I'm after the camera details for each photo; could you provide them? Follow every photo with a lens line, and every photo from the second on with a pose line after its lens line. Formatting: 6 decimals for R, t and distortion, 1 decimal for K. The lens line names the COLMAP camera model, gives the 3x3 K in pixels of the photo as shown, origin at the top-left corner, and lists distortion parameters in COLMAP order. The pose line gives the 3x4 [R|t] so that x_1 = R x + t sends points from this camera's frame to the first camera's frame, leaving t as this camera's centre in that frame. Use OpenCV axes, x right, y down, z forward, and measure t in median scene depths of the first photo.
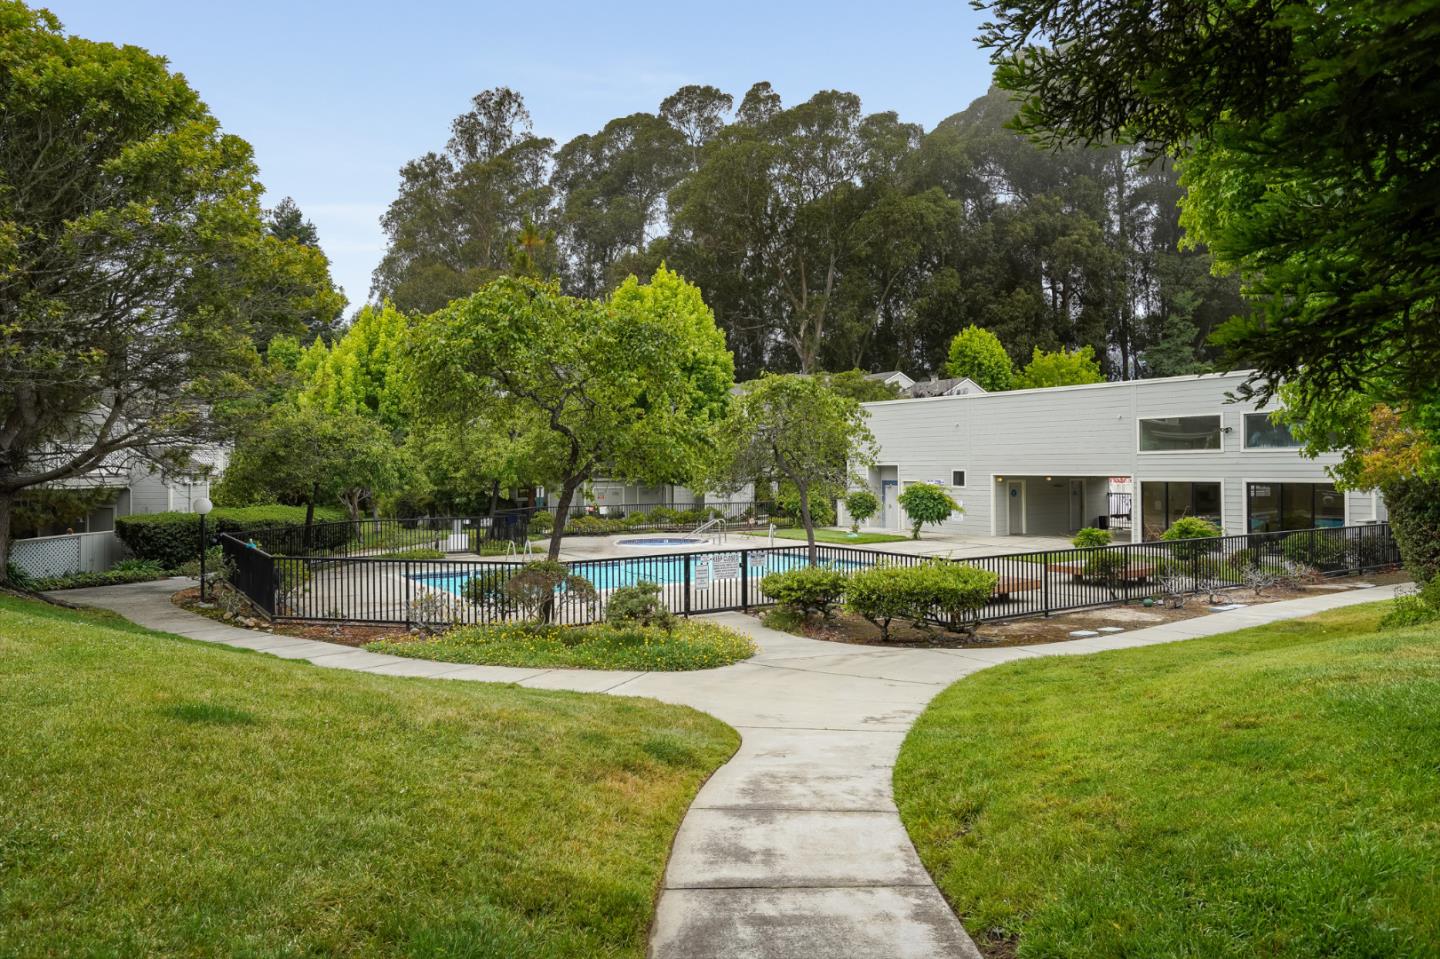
lens RADIAL K [[669.0, 0, 719.1], [0, 669.0, 493.7], [0, 0, 1]] dist [-0.041867, 0.018637]
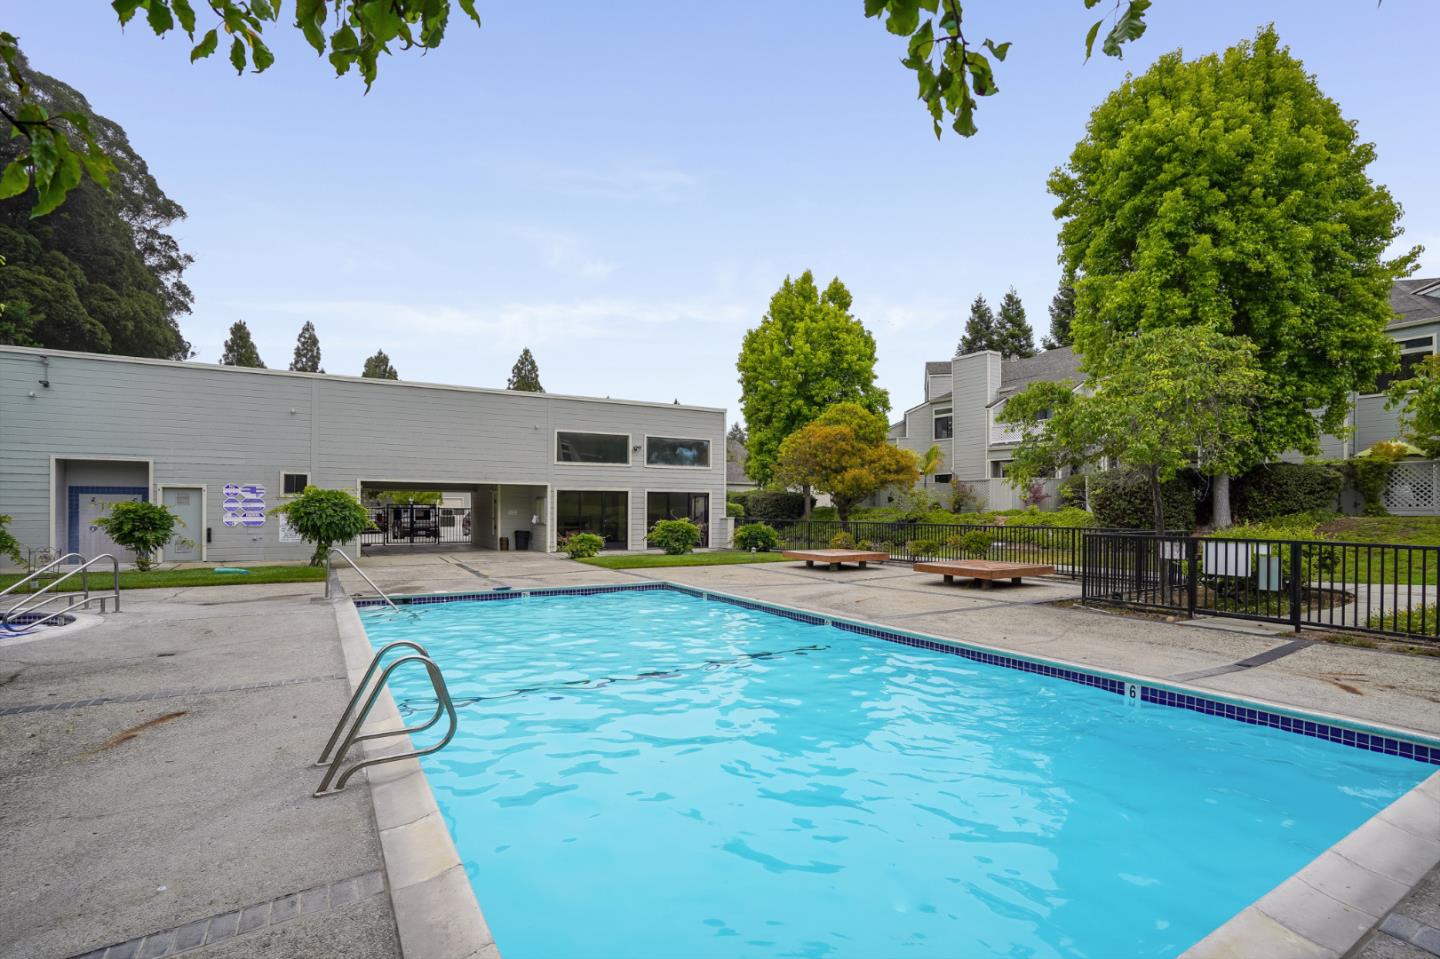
lens RADIAL K [[669.0, 0, 719.1], [0, 669.0, 493.7], [0, 0, 1]] dist [-0.041867, 0.018637]
pose [[0.225614, 0.009987, 0.974166, -0.377204], [0.013207, 0.999824, -0.013308, 0.004524], [-0.974127, 0.015868, 0.225443, 0.567381]]
